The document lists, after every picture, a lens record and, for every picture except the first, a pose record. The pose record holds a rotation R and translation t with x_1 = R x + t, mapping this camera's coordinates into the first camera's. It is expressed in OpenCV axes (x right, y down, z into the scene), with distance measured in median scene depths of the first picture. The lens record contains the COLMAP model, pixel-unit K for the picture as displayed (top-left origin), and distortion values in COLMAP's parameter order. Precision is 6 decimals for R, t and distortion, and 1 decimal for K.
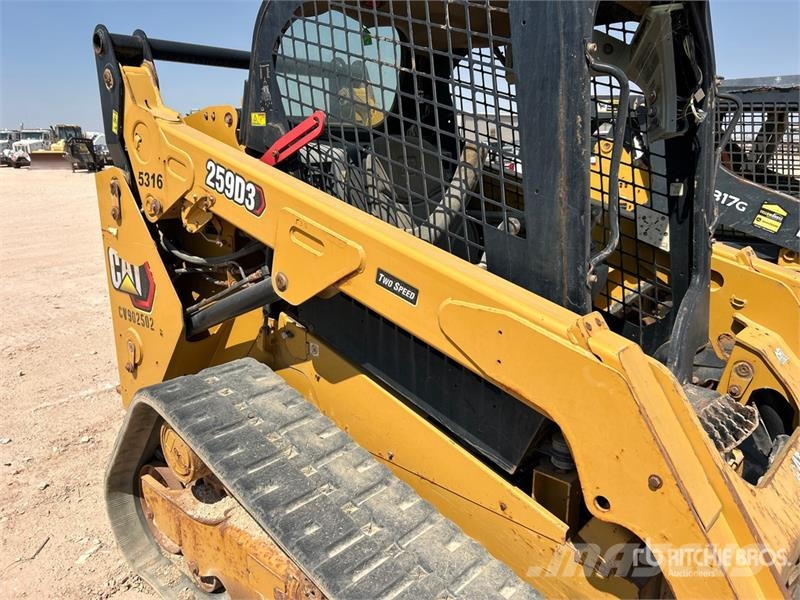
lens RADIAL K [[607.4, 0, 400.5], [0, 607.4, 303.4], [0, 0, 1]] dist [0.048810, -0.059968]
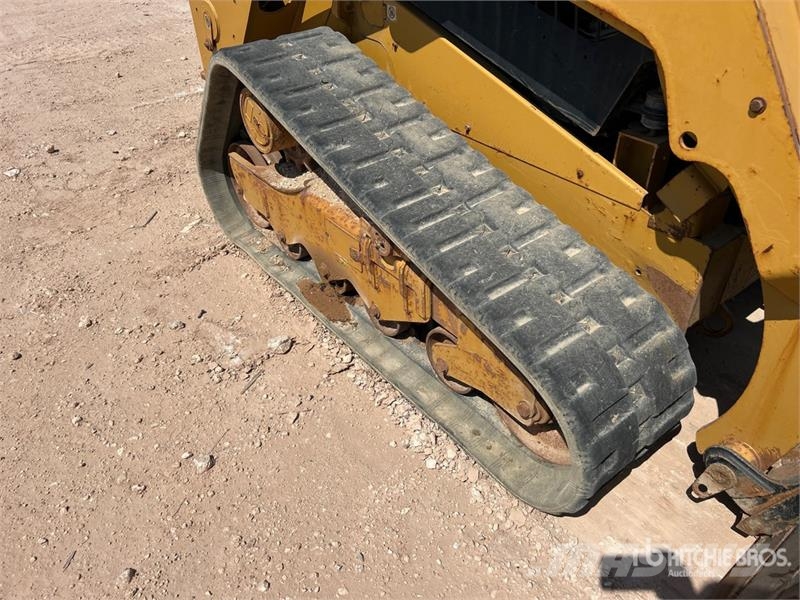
lens RADIAL K [[607.4, 0, 400.0], [0, 607.4, 302.3], [0, 0, 1]] dist [0.048810, -0.059968]
pose [[0.986877, 0.079087, -0.140781, 0.033662], [-0.017786, 0.919783, 0.392024, 0.121282], [0.160492, -0.384375, 0.909119, 0.010684]]
